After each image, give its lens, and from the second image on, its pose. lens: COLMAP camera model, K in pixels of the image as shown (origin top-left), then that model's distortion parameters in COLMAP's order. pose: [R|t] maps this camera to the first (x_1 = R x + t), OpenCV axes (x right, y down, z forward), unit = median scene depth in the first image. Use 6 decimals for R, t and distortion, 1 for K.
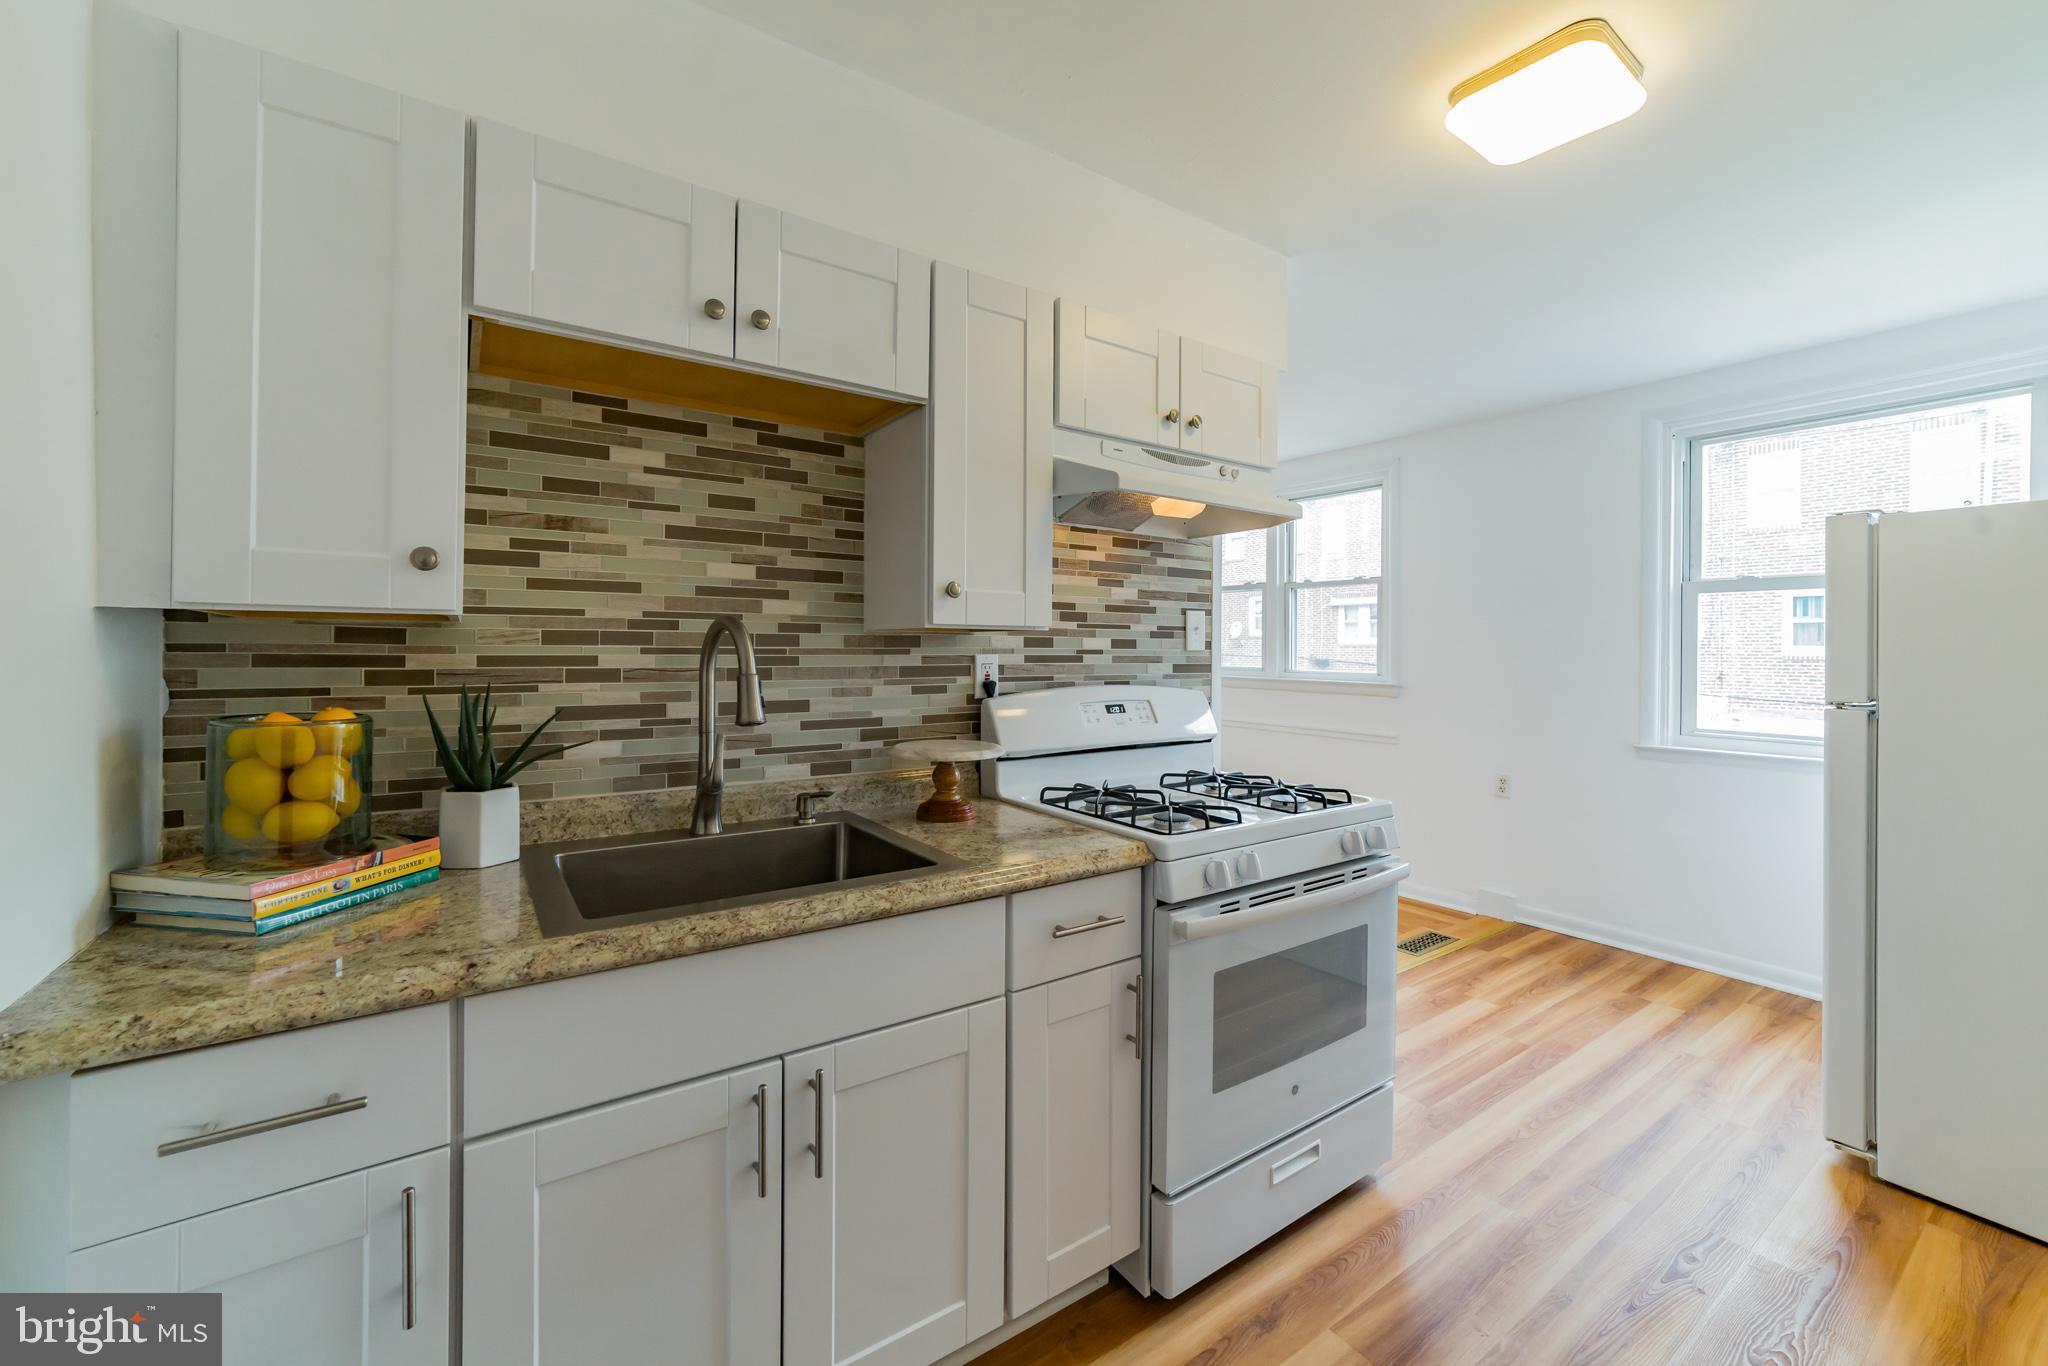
lens RADIAL K [[790.5, 0, 1007.3], [0, 790.5, 655.6], [0, 0, 1]] dist [-0.015412, 0.000191]
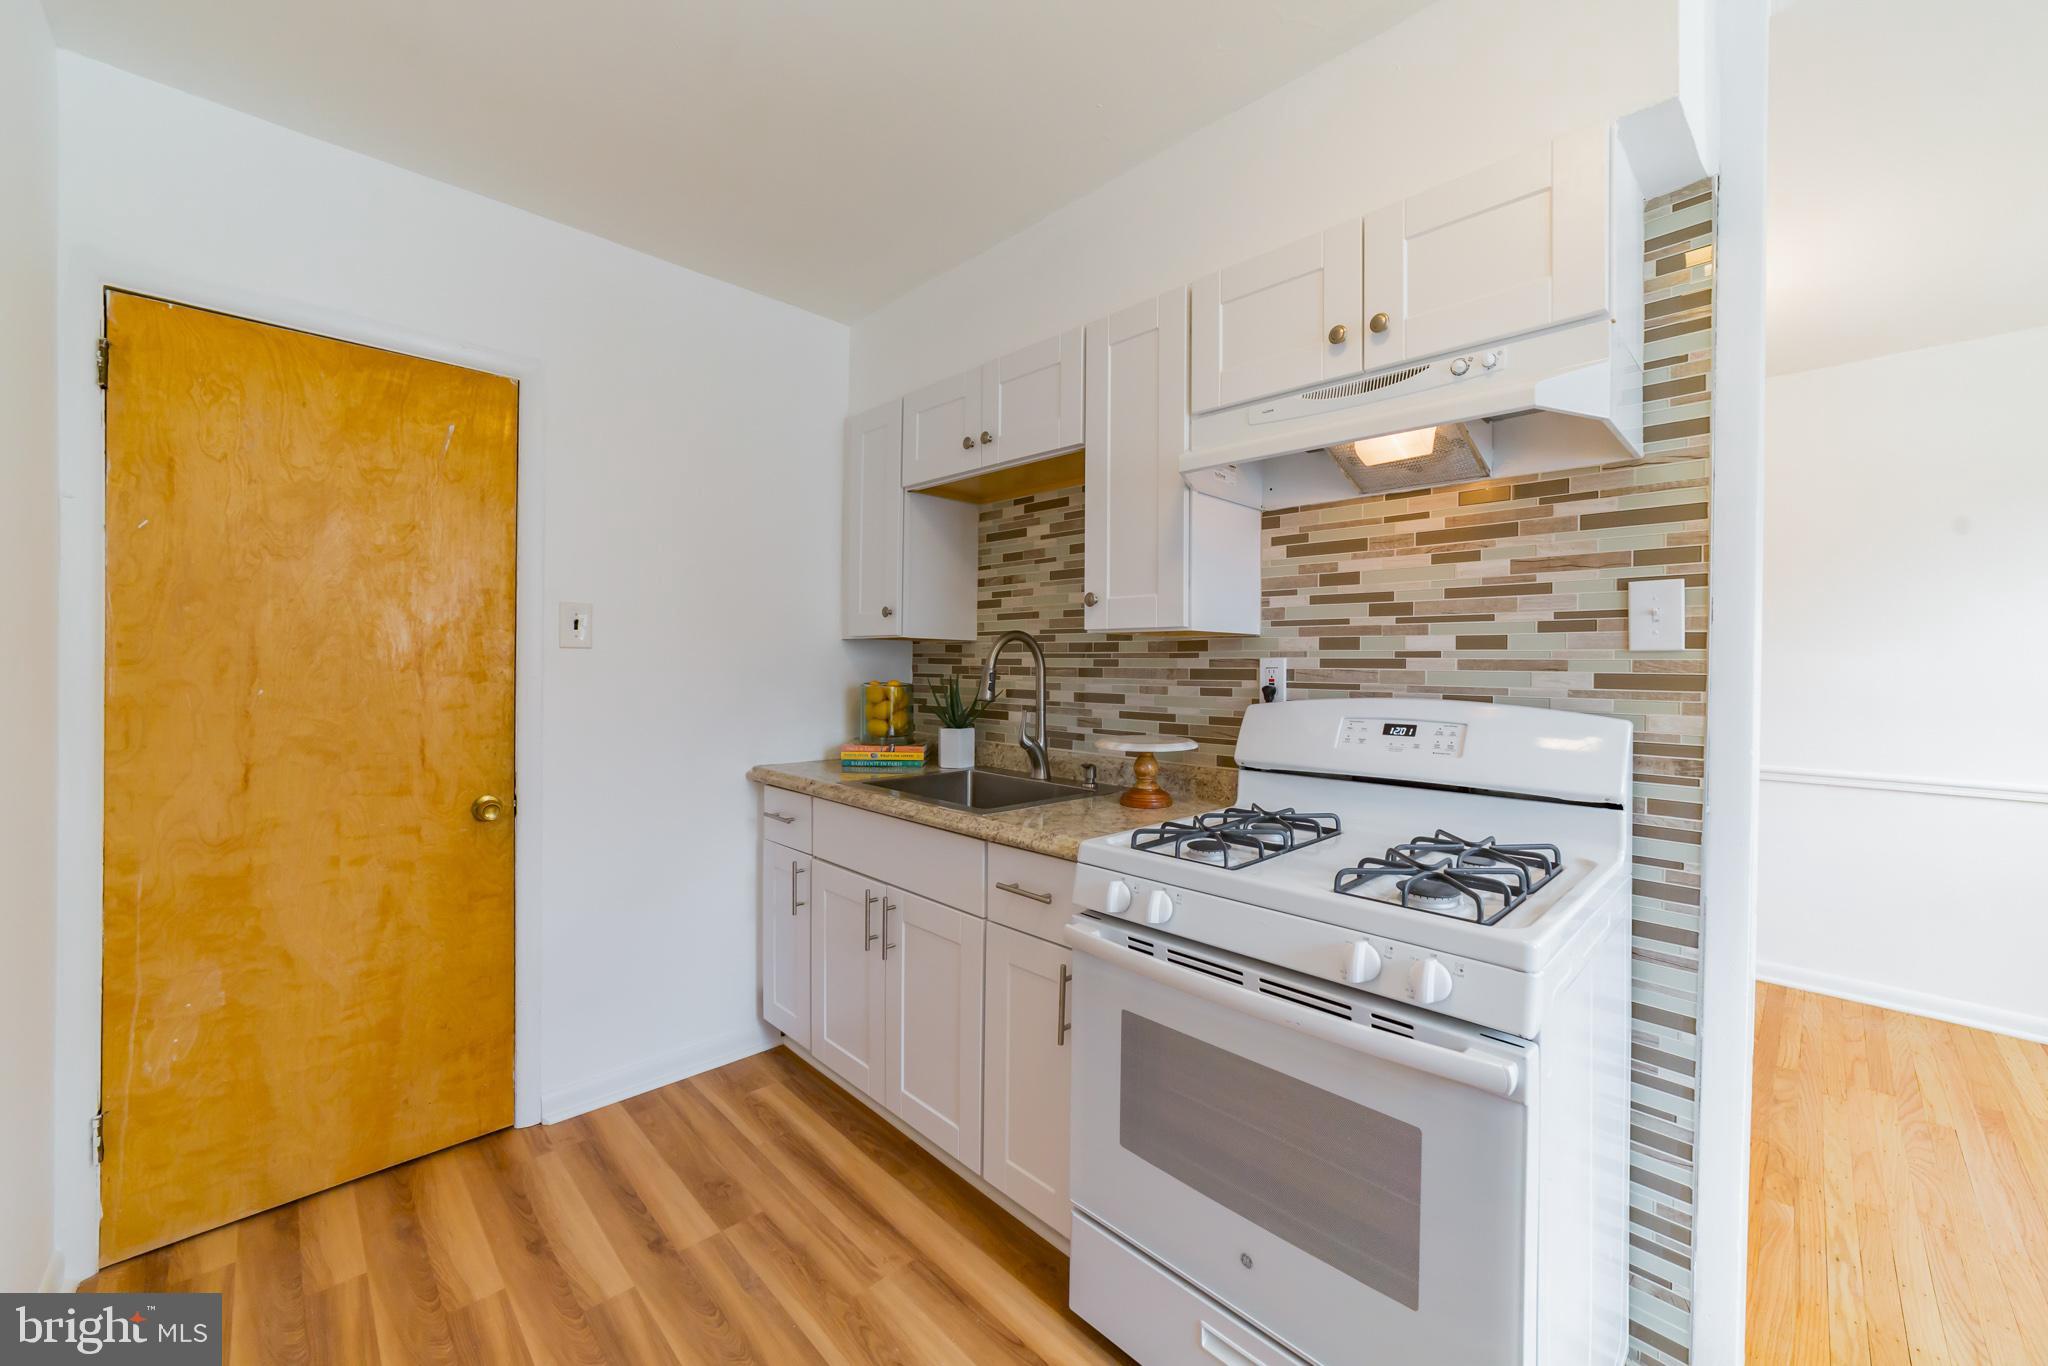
lens RADIAL K [[787.3, 0, 1018.8], [0, 787.3, 666.9], [0, 0, 1]] dist [-0.014738, 0.000249]
pose [[0.192663, 0.001755, -0.981263, 0.835969], [-0.014197, 0.999899, -0.000999, 0.014636], [0.981162, 0.014124, 0.192668, 0.535556]]
